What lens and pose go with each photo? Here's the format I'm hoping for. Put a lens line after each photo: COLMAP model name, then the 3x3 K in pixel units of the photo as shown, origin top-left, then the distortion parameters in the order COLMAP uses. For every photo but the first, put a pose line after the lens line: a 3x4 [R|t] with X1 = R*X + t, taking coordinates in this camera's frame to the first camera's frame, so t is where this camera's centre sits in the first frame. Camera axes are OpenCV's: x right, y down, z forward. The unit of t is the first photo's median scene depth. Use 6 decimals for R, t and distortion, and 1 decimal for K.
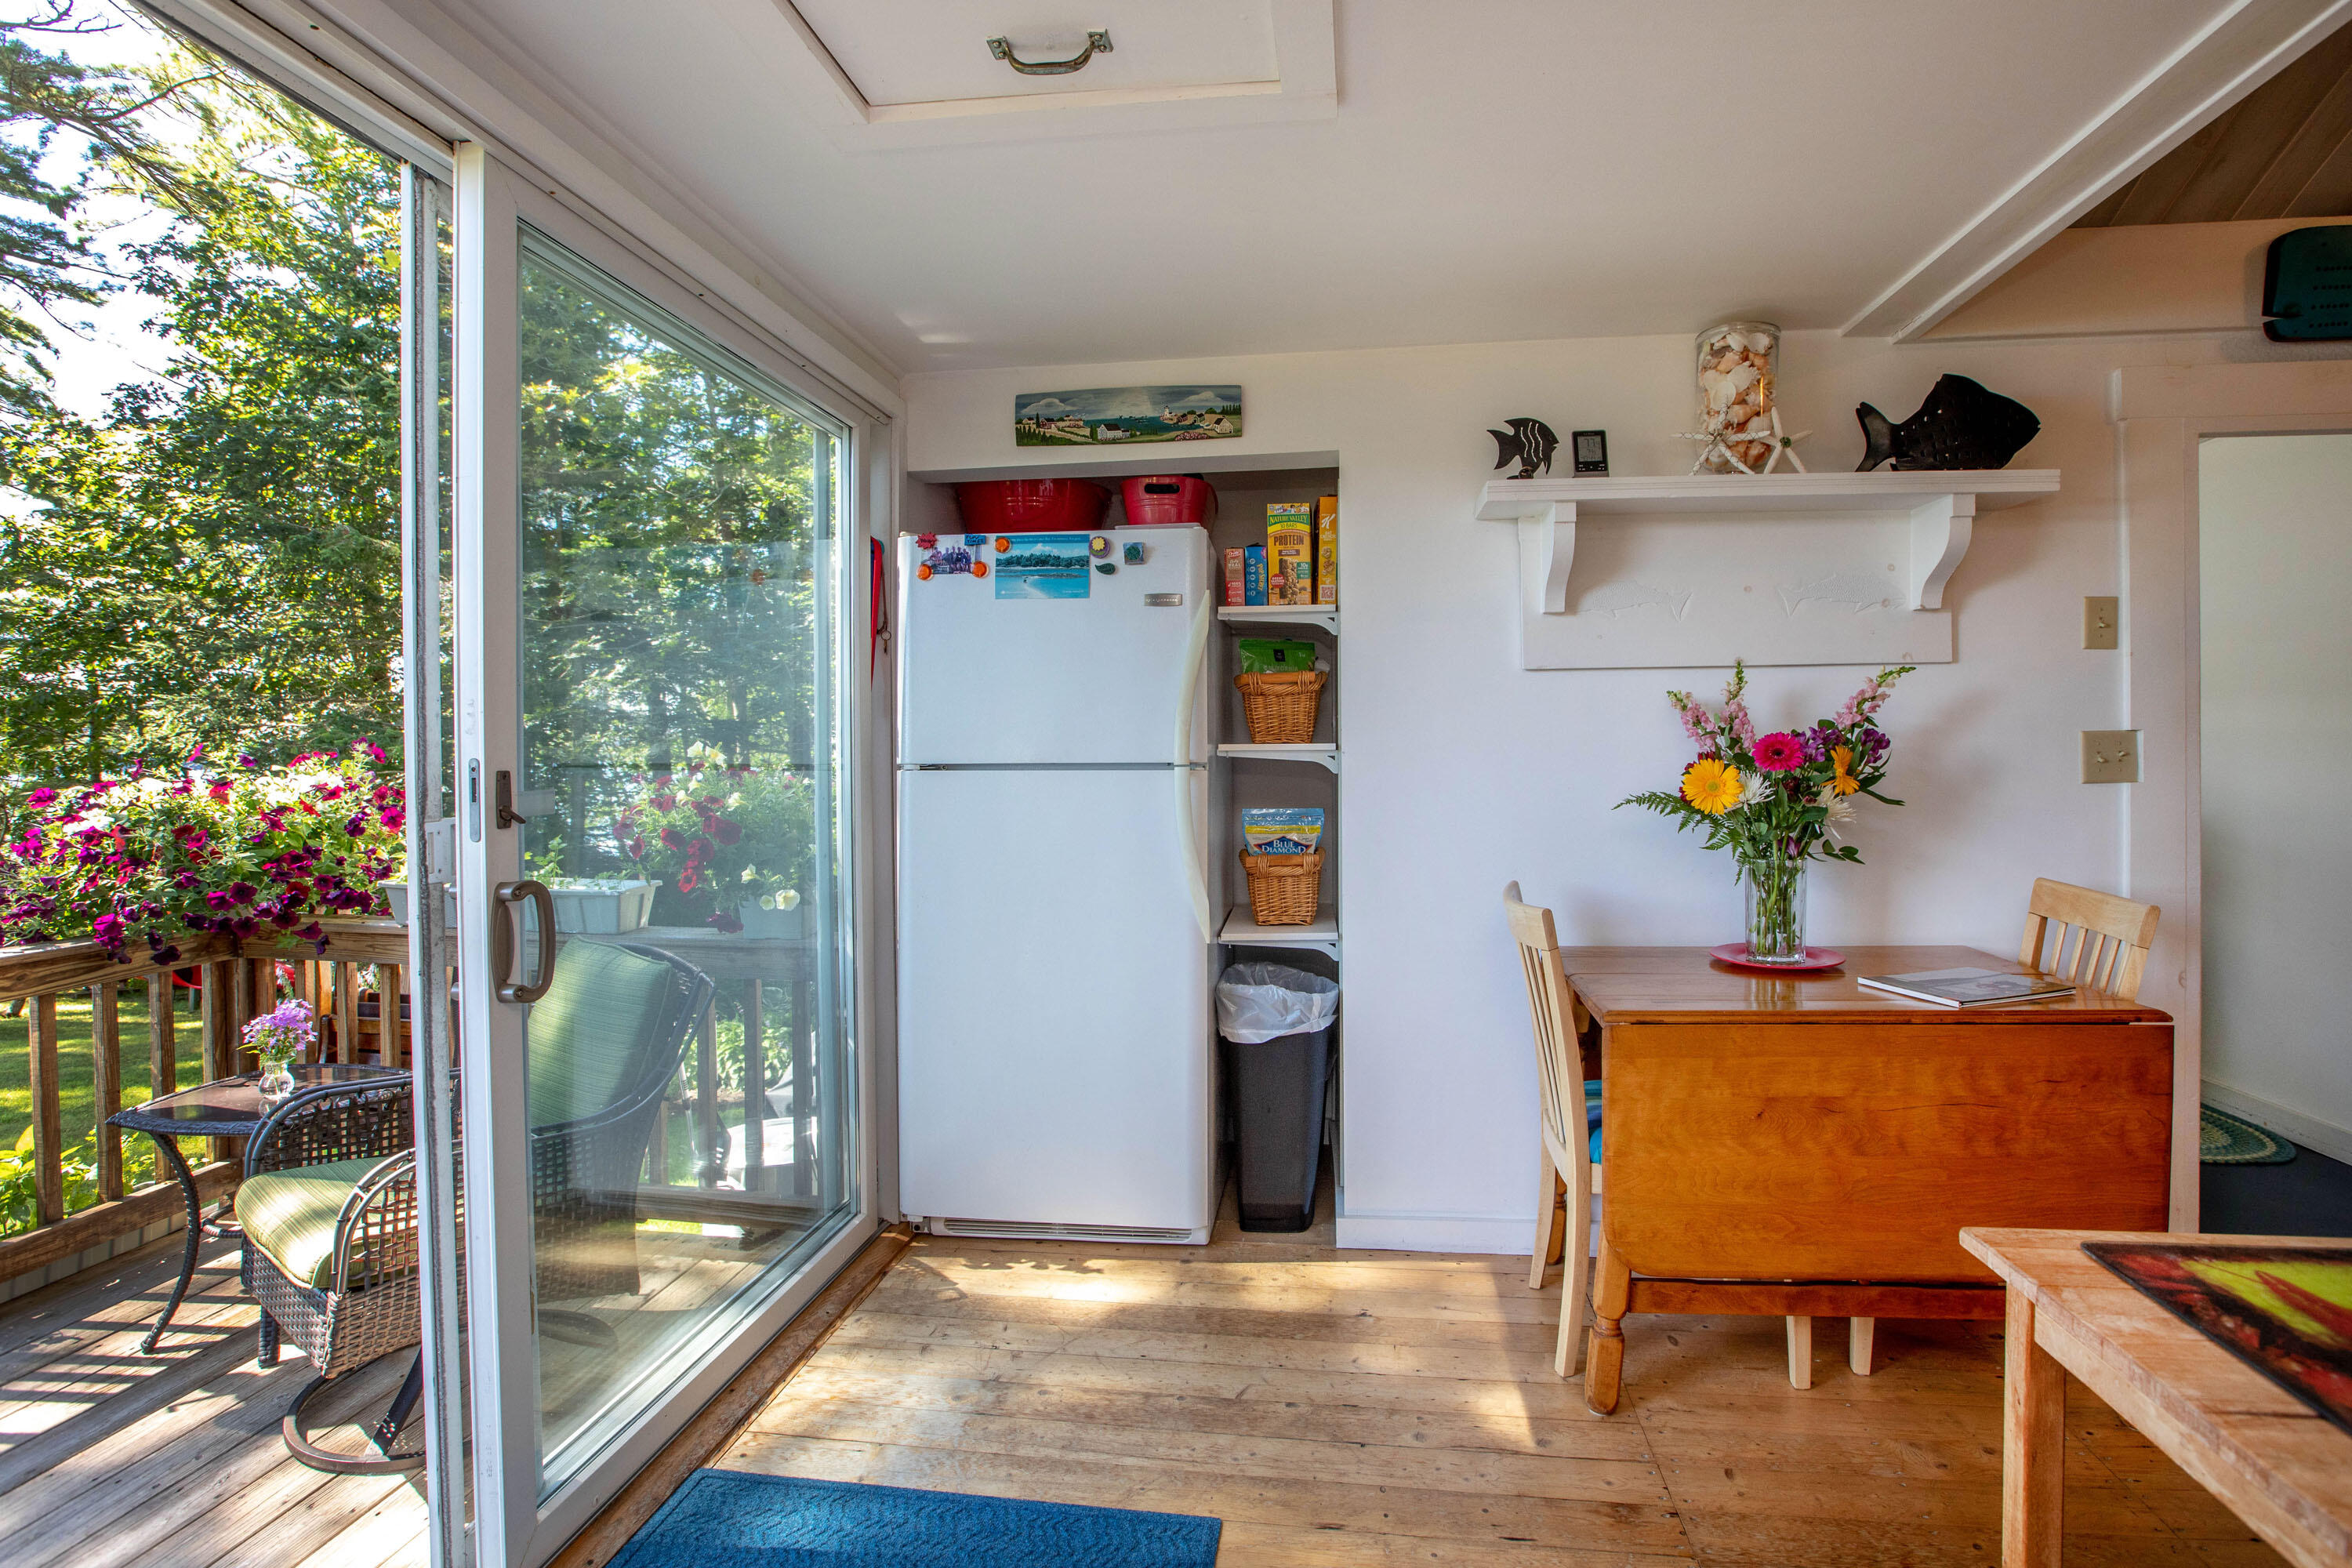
lens RADIAL K [[1111.9, 0, 1228.9], [0, 1111.9, 768.0], [0, 0, 1]] dist [-0.045131, 0.017082]
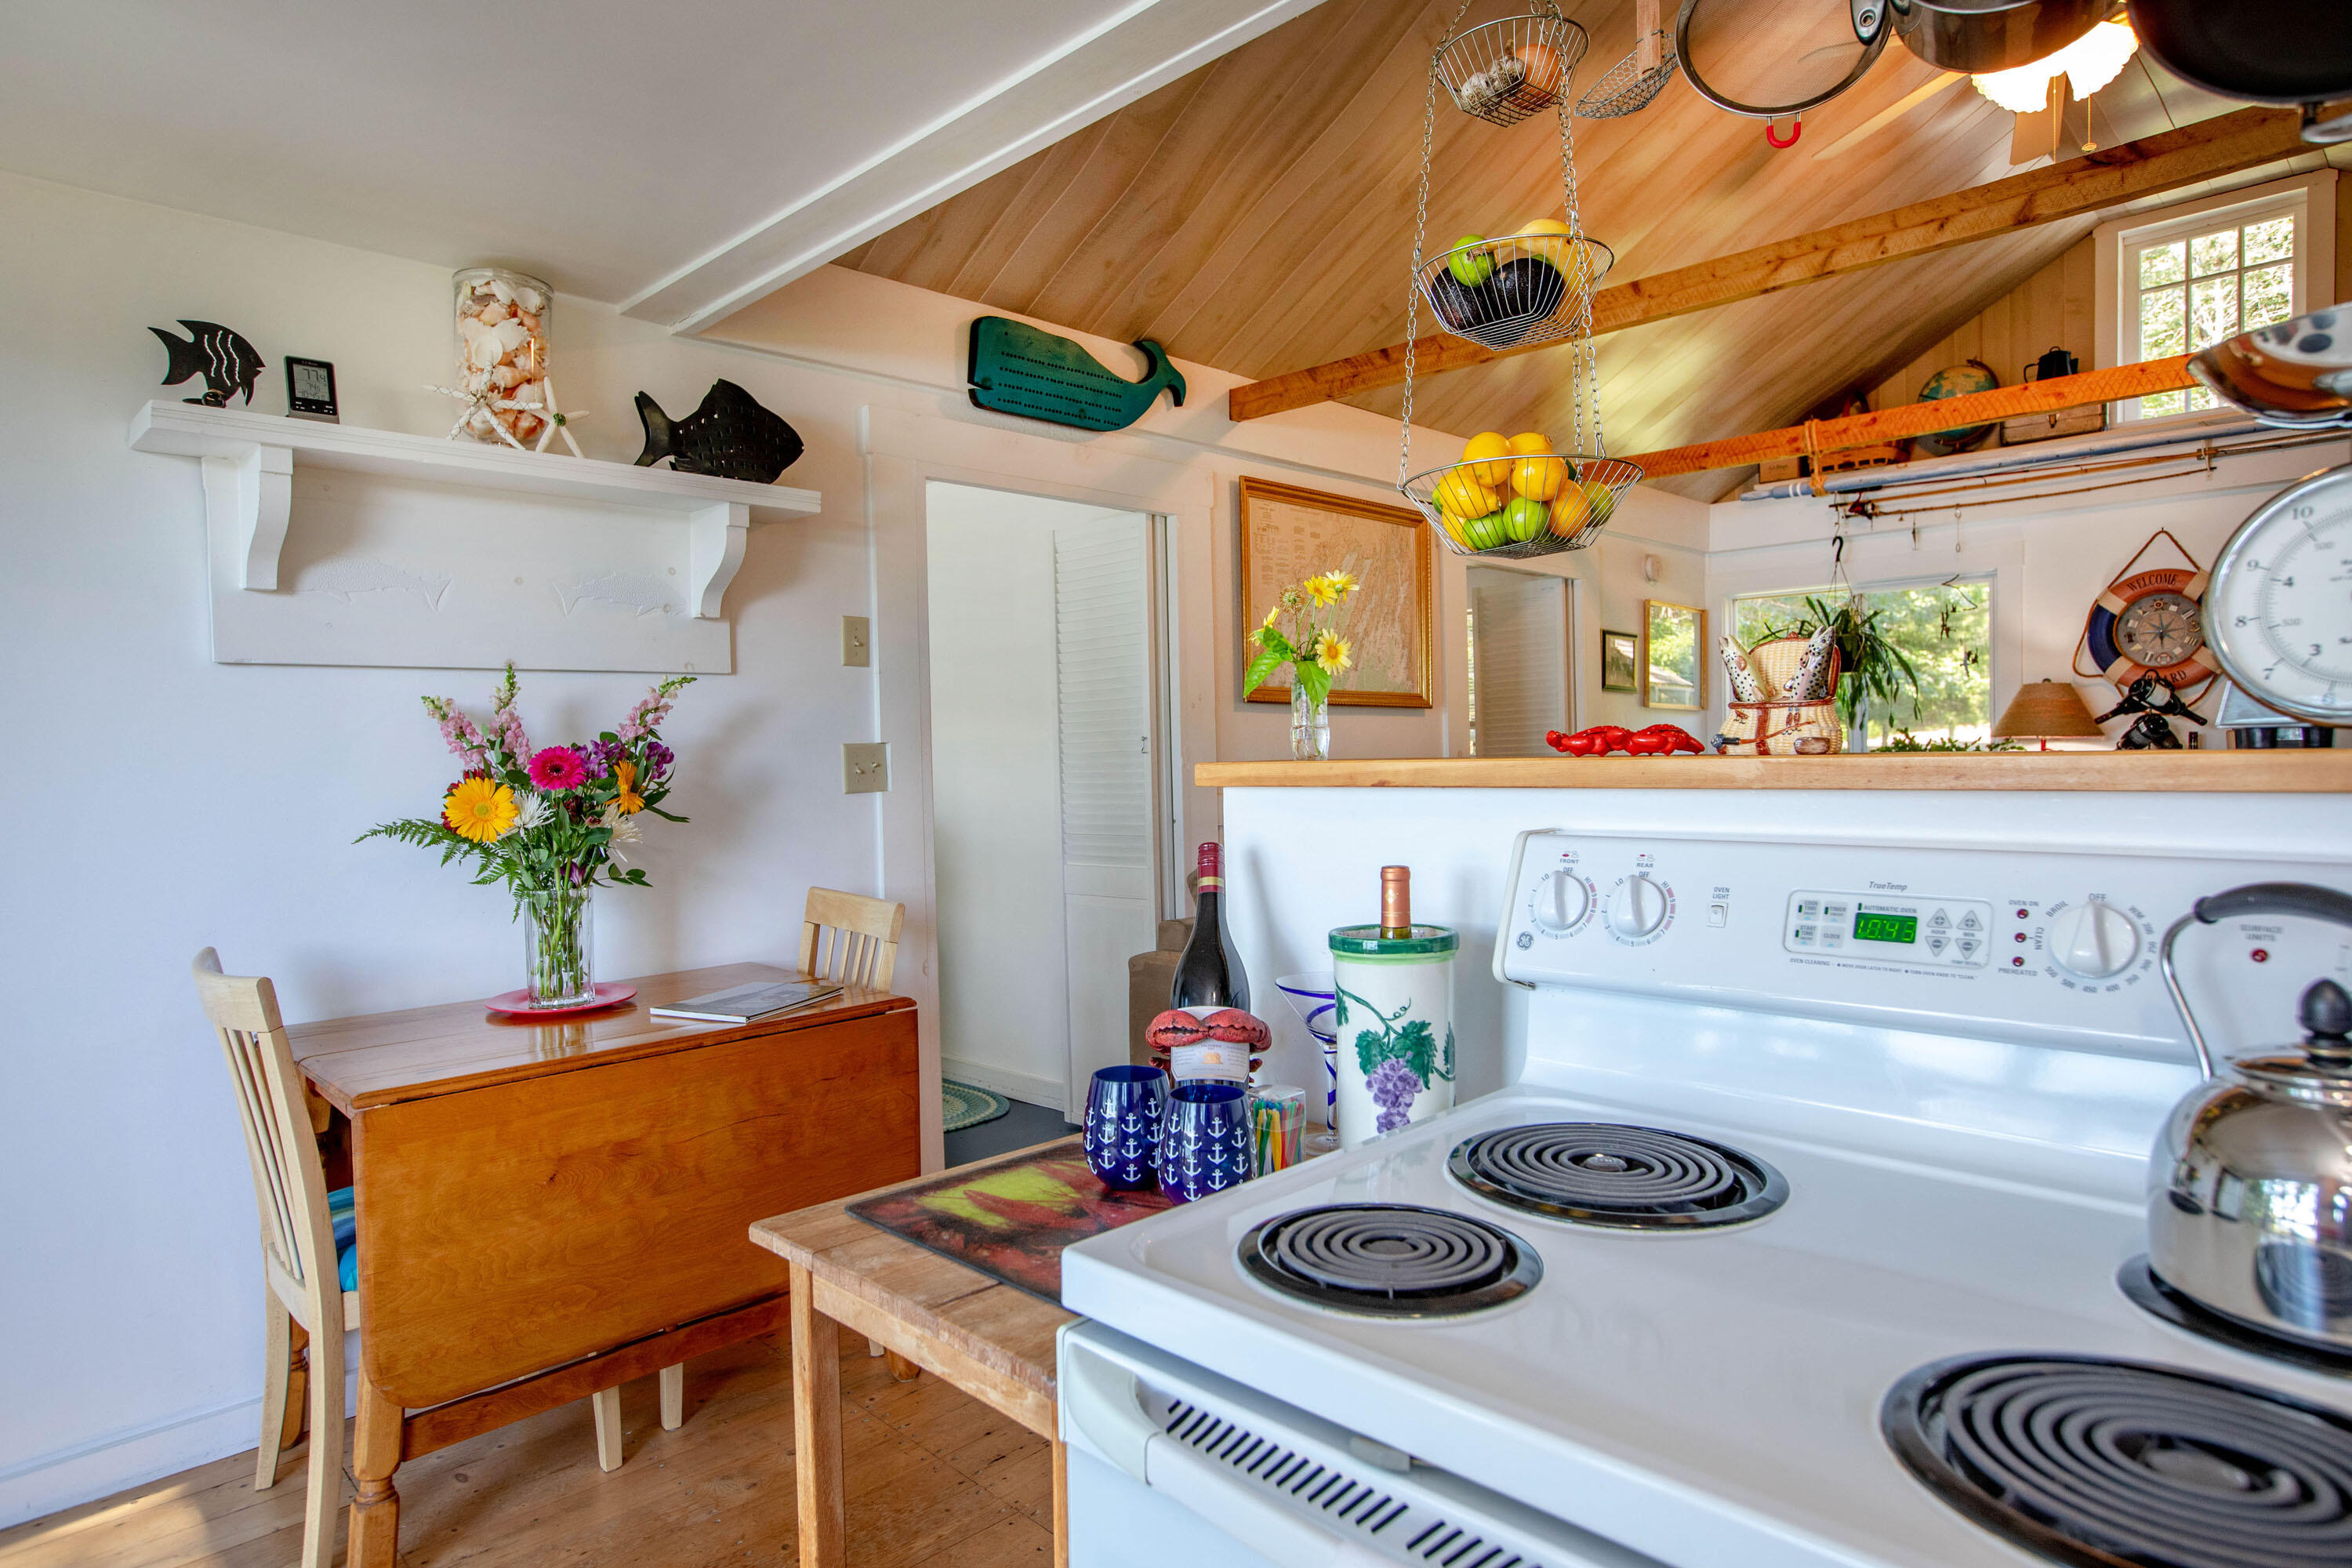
lens RADIAL K [[1315.0, 0, 1164.5], [0, 1315.0, 783.5], [0, 0, 1]] dist [-0.040169, 0.021753]
pose [[0.621285, -0.022227, 0.783269, -0.021347], [0.022528, 0.999691, 0.010499, -0.002388], [-0.783261, 0.011123, 0.621594, -0.037707]]
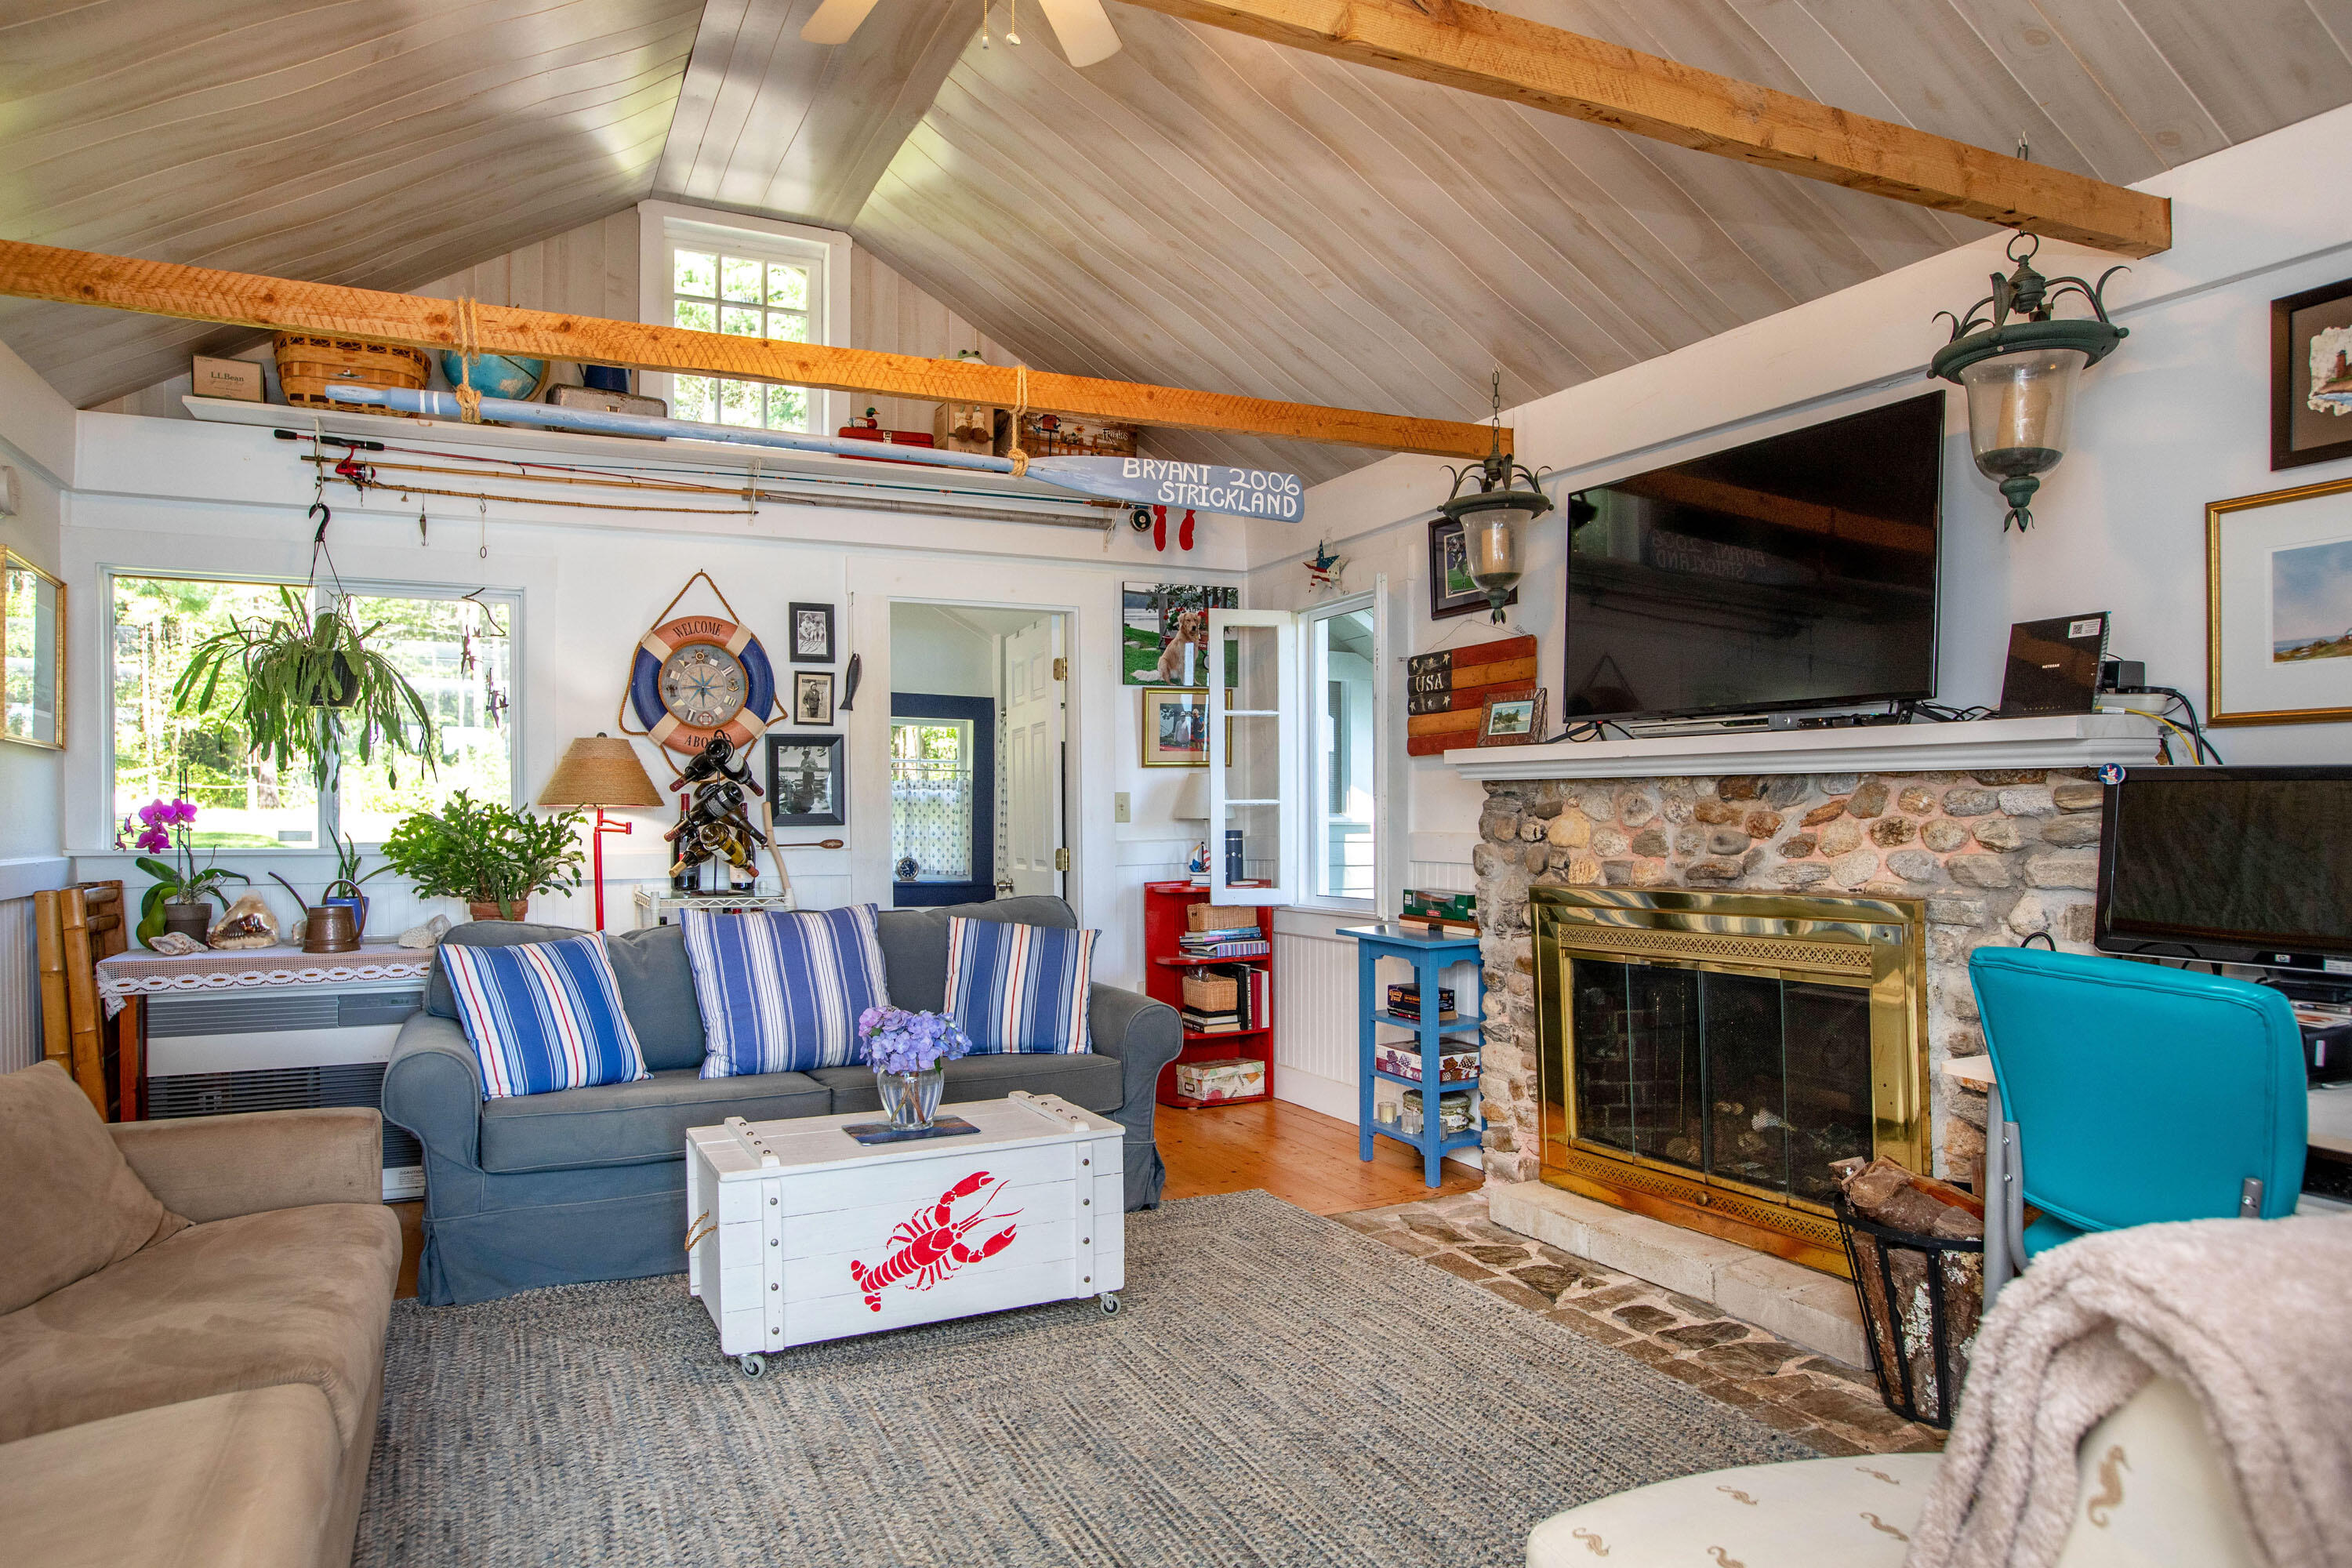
lens RADIAL K [[1406.6, 0, 1122.8], [0, 1406.6, 833.9], [0, 0, 1]] dist [-0.038078, 0.019604]
pose [[-0.530171, -0.009646, 0.847836, 0.627415], [0.014835, 0.999677, 0.020650, -0.014203], [-0.847761, 0.023526, -0.529856, 0.555563]]
